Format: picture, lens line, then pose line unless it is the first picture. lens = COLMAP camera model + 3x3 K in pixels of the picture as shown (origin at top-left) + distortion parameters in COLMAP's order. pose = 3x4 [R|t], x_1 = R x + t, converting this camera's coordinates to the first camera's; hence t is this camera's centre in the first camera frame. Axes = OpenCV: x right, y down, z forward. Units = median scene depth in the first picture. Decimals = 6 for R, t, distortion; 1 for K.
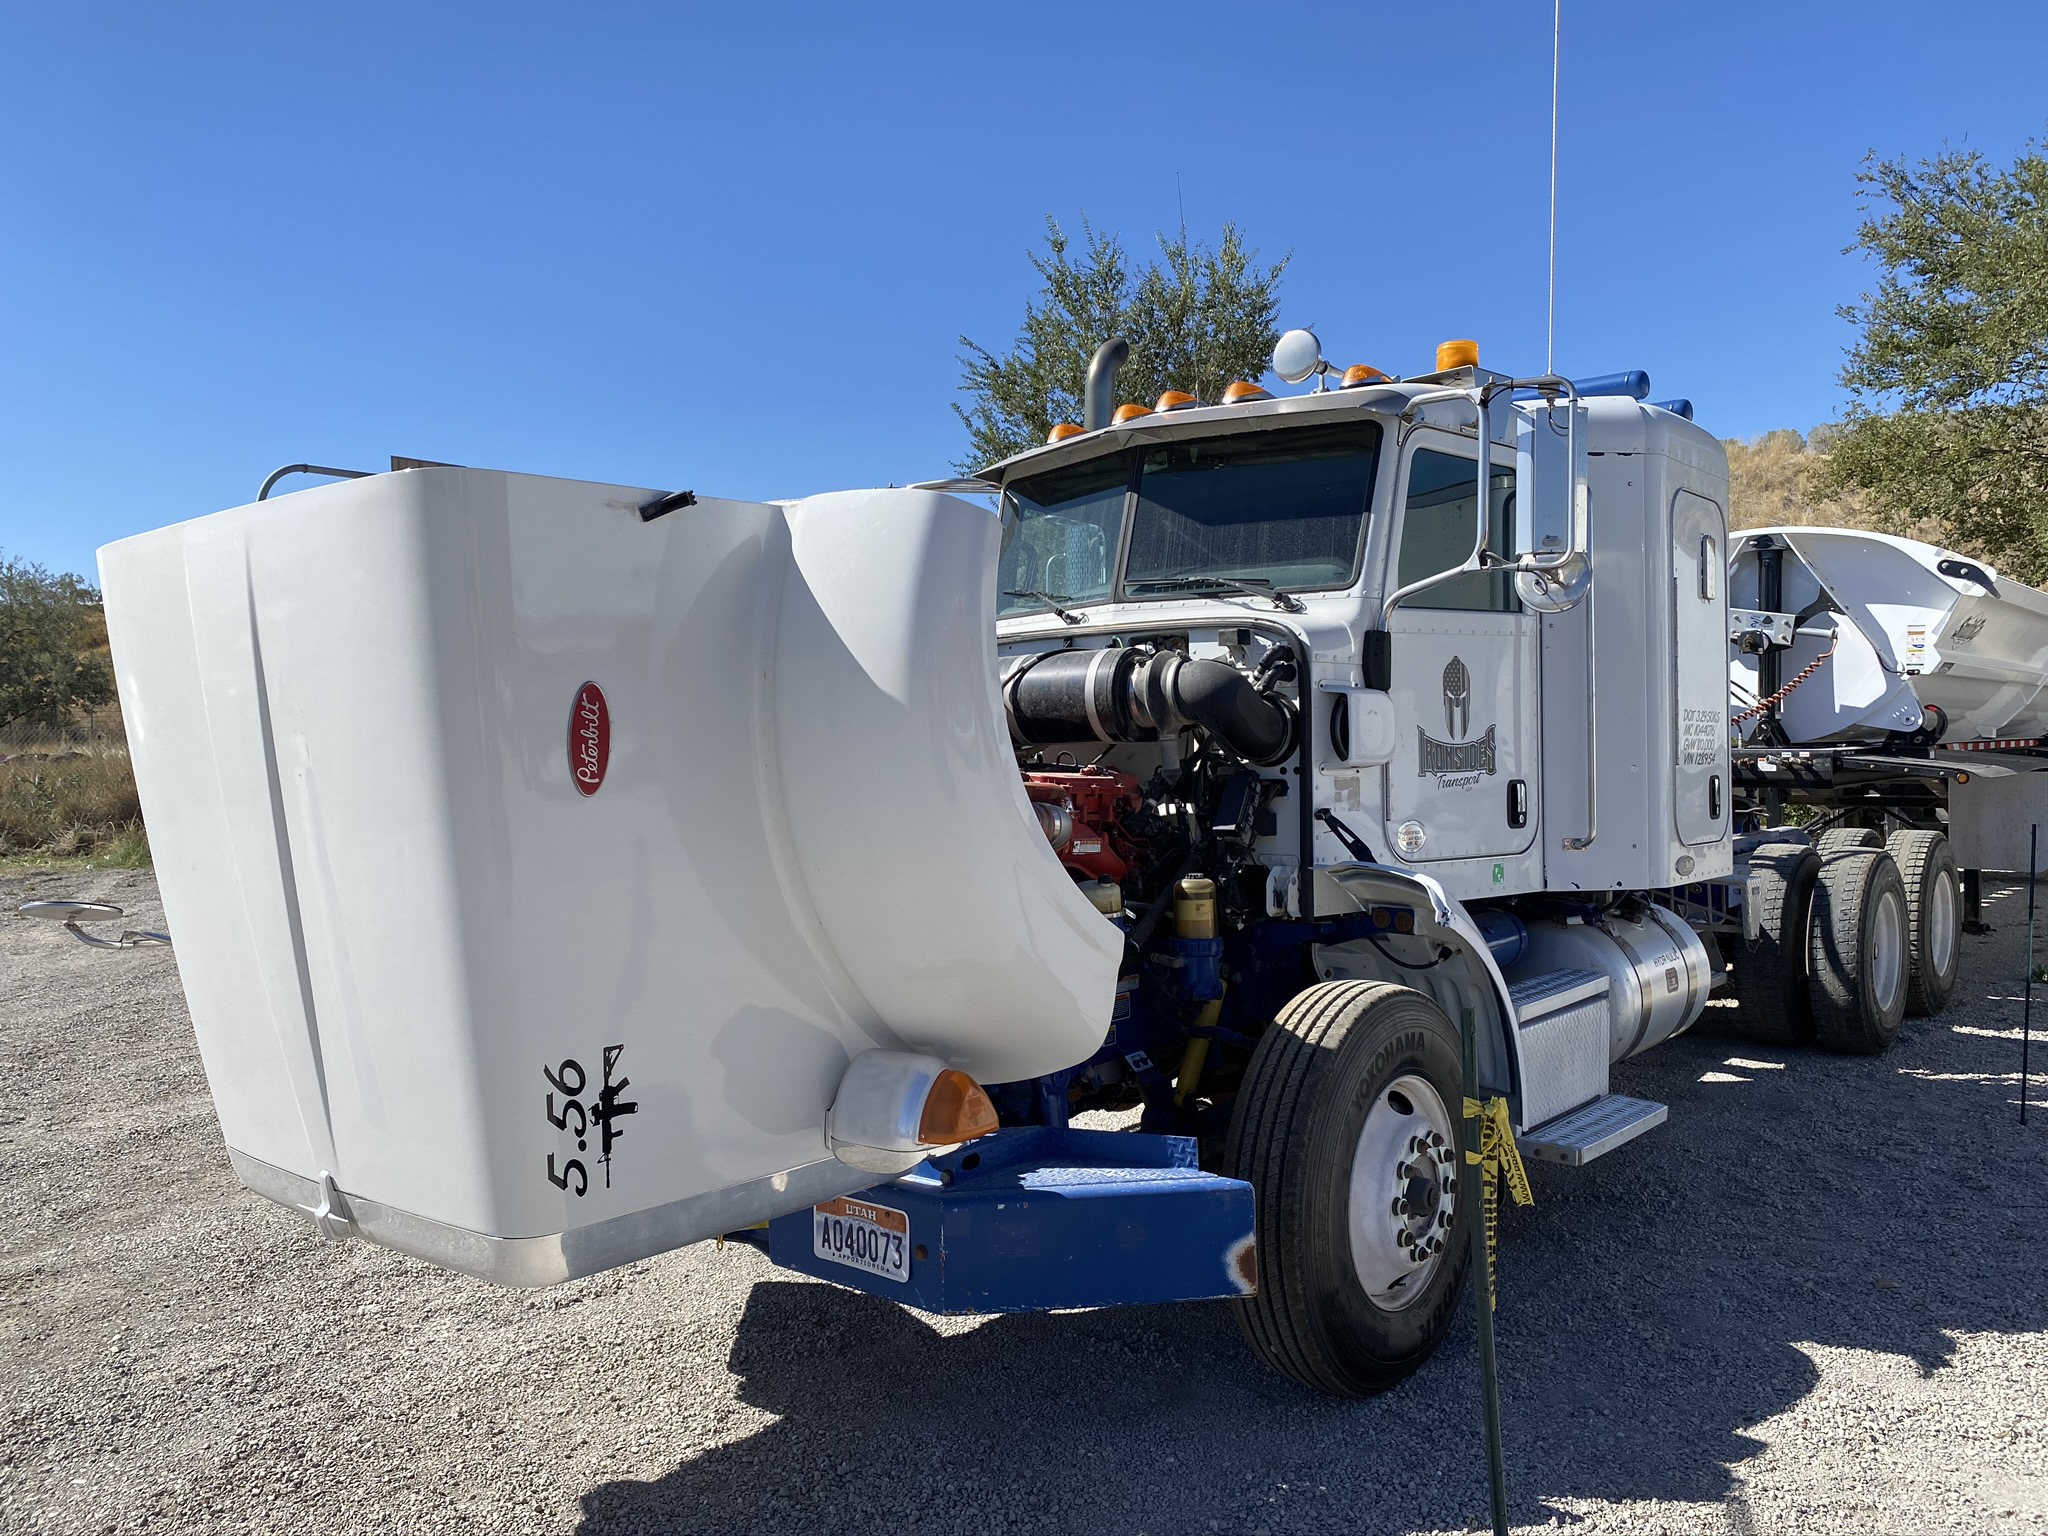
lens RADIAL K [[1571.4, 0, 1024.0], [0, 1571.4, 768.0], [0, 0, 1]] dist [0.015171, -0.009753]
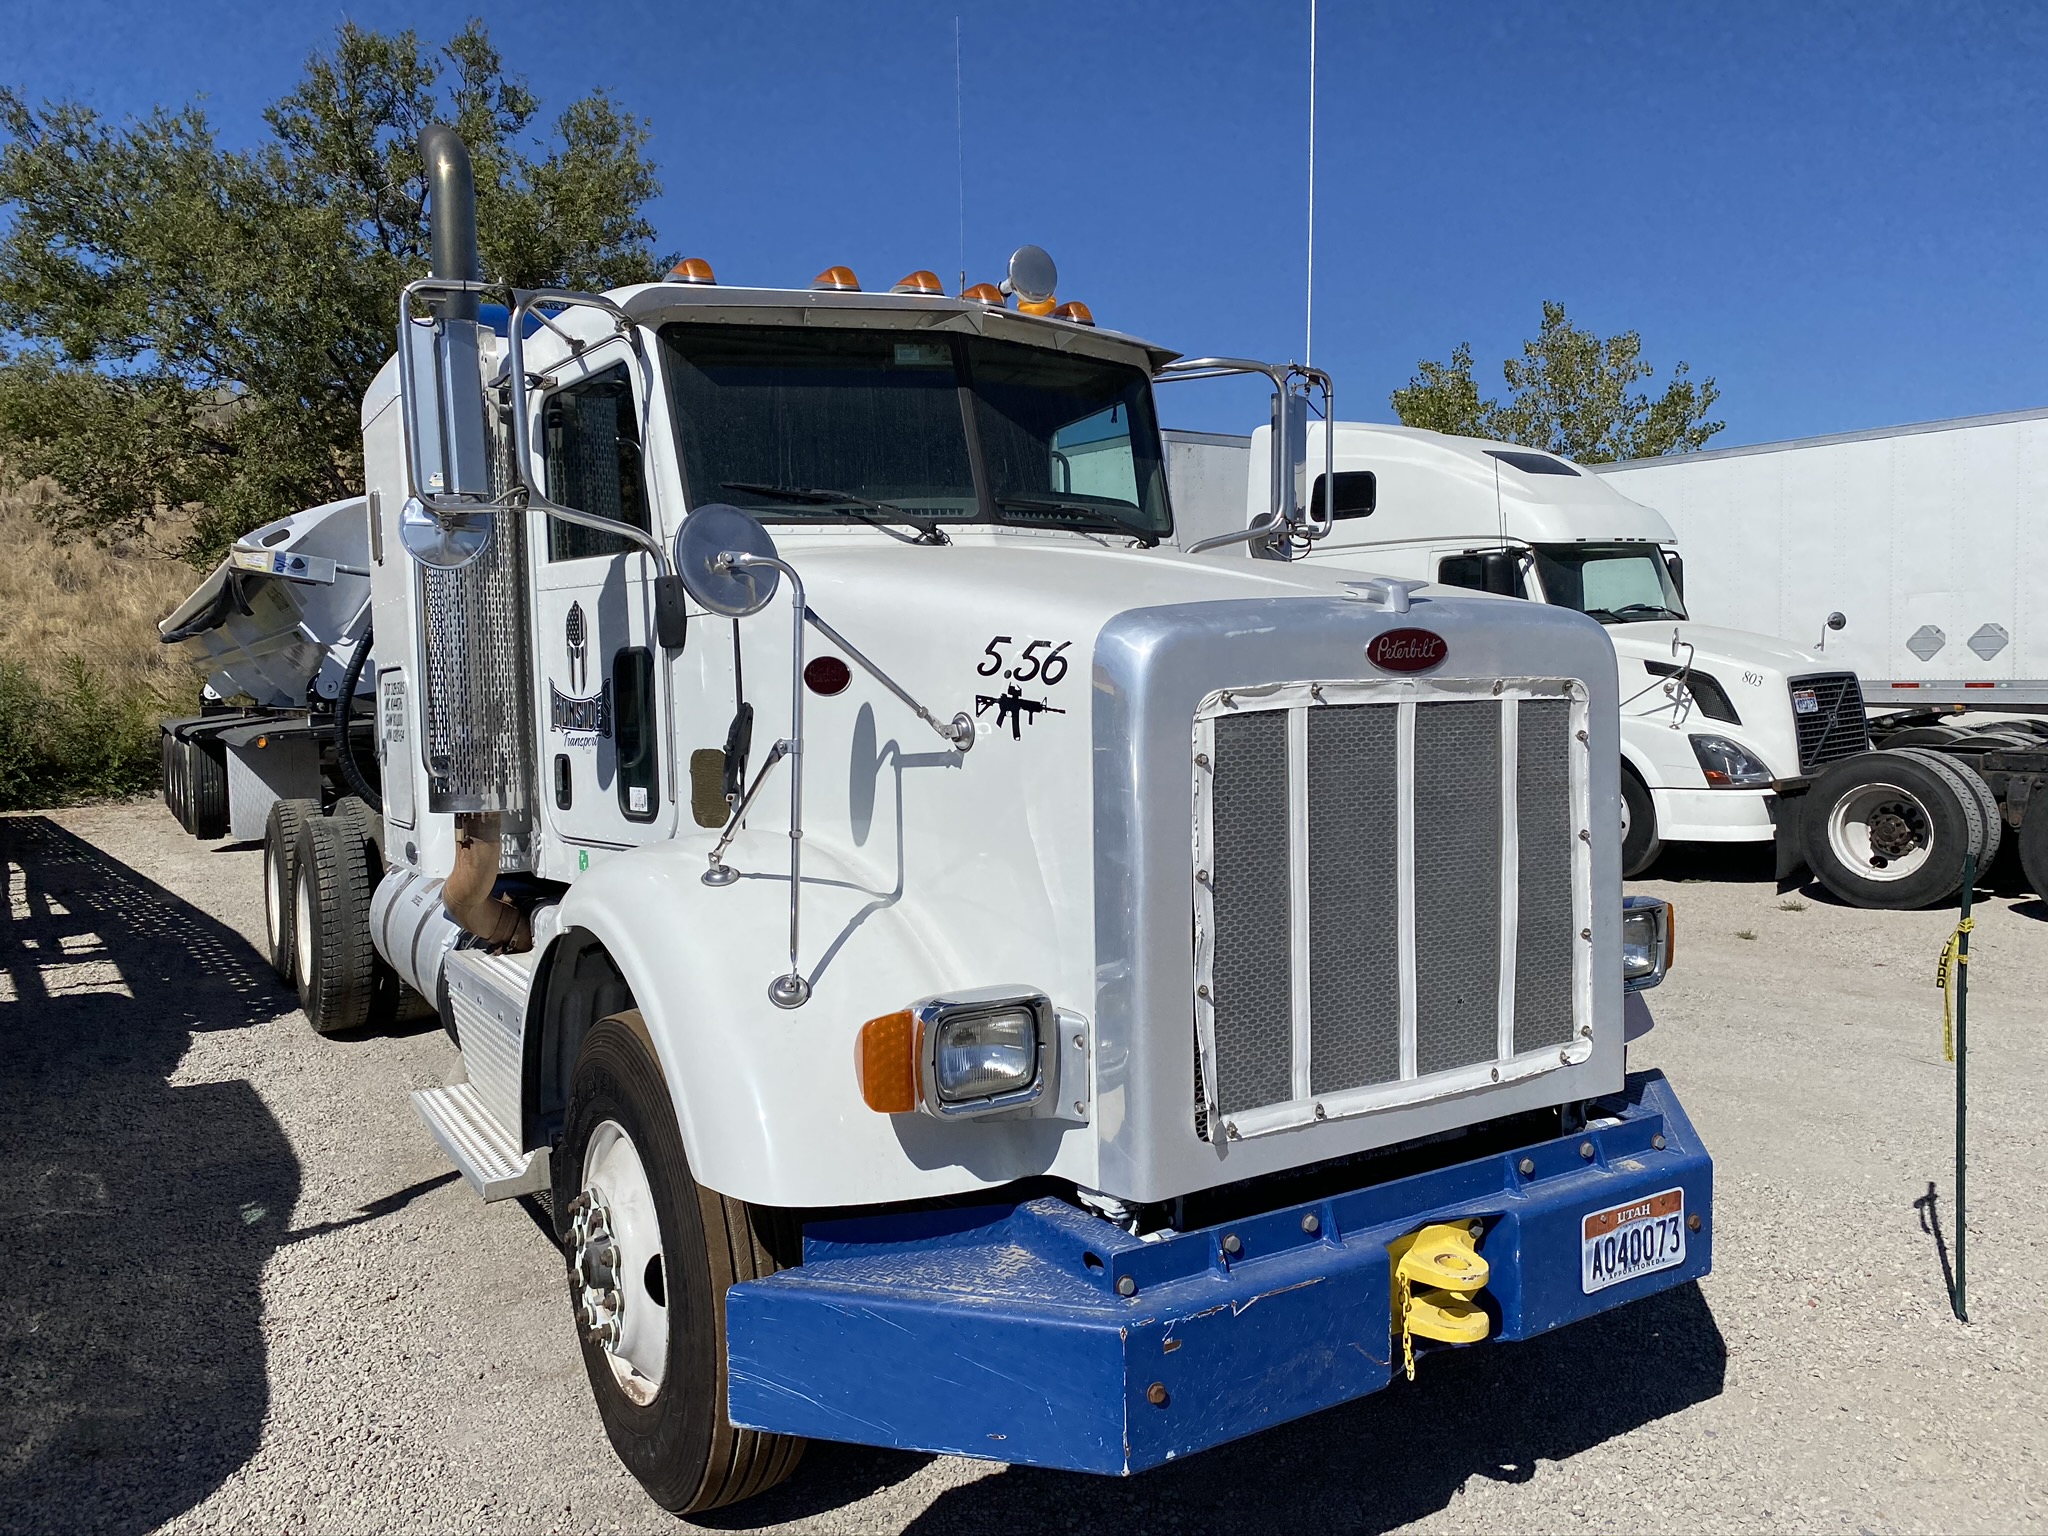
lens RADIAL K [[1571.4, 0, 1024.0], [0, 1571.4, 768.0], [0, 0, 1]] dist [0.015171, -0.009753]
pose [[0.315710, -0.049354, 0.947571, -0.636726], [0.037622, 0.998512, 0.039472, -0.008229], [-0.948110, 0.023188, 0.317097, 0.640228]]
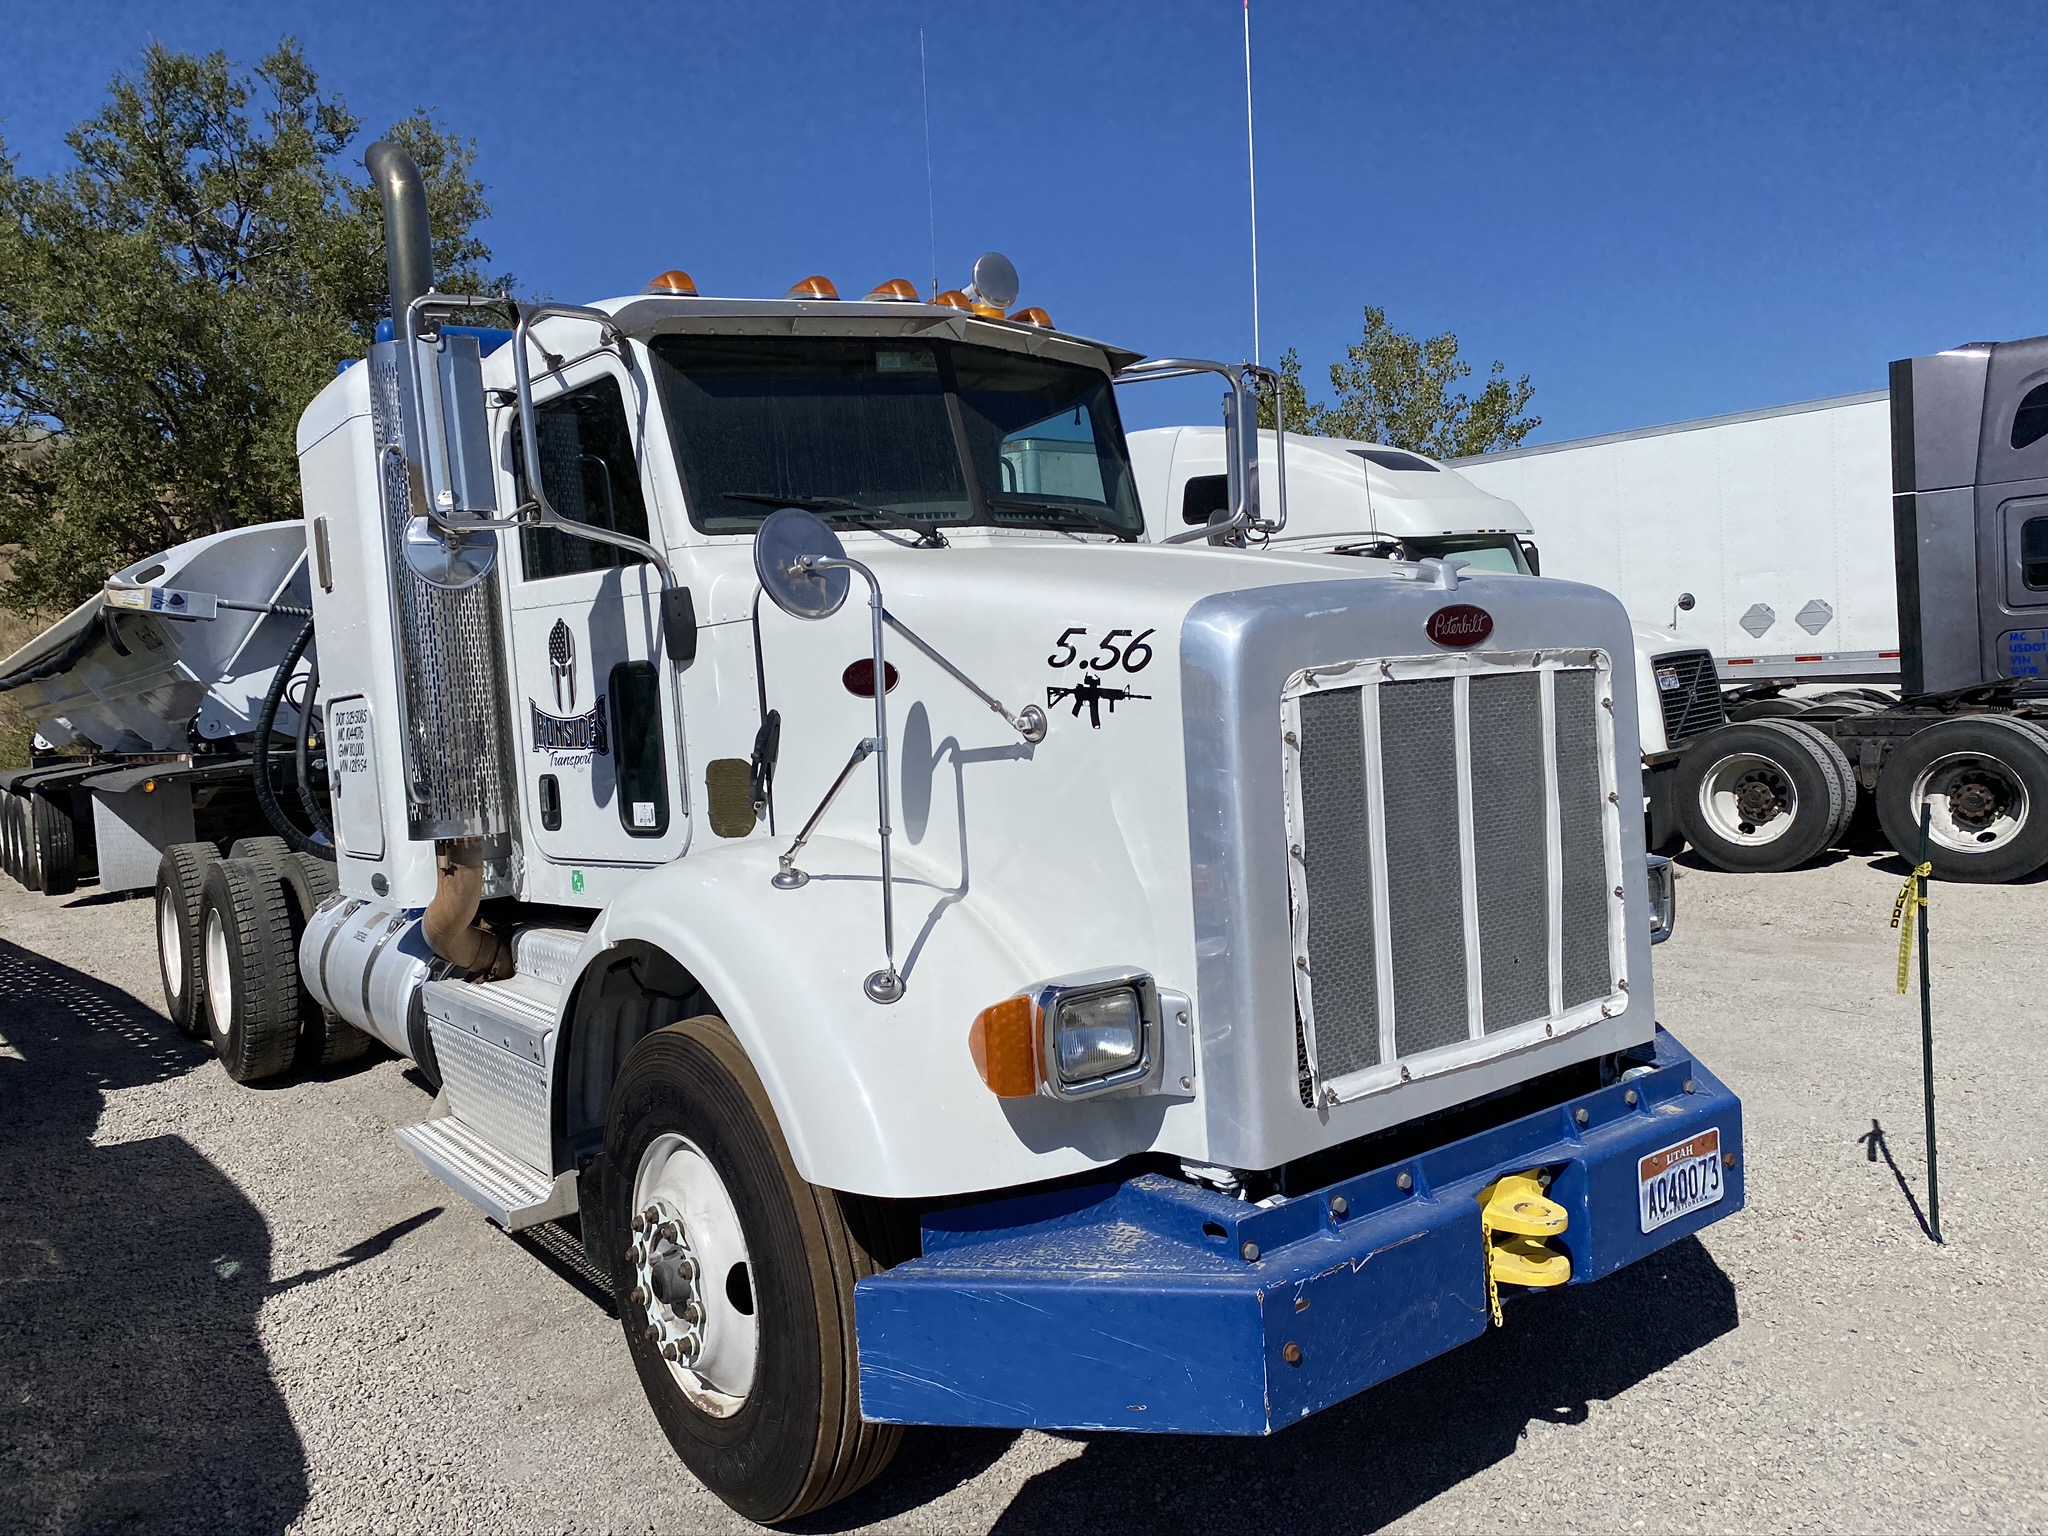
lens RADIAL K [[1572.9, 0, 998.4], [0, 1572.9, 765.6], [0, 0, 1]] dist [0.017658, -0.012385]
pose [[0.230381, -0.052163, 0.971701, -0.668209], [0.081431, 0.996093, 0.034166, -0.005551], [-0.969687, 0.071256, 0.233729, 0.712276]]
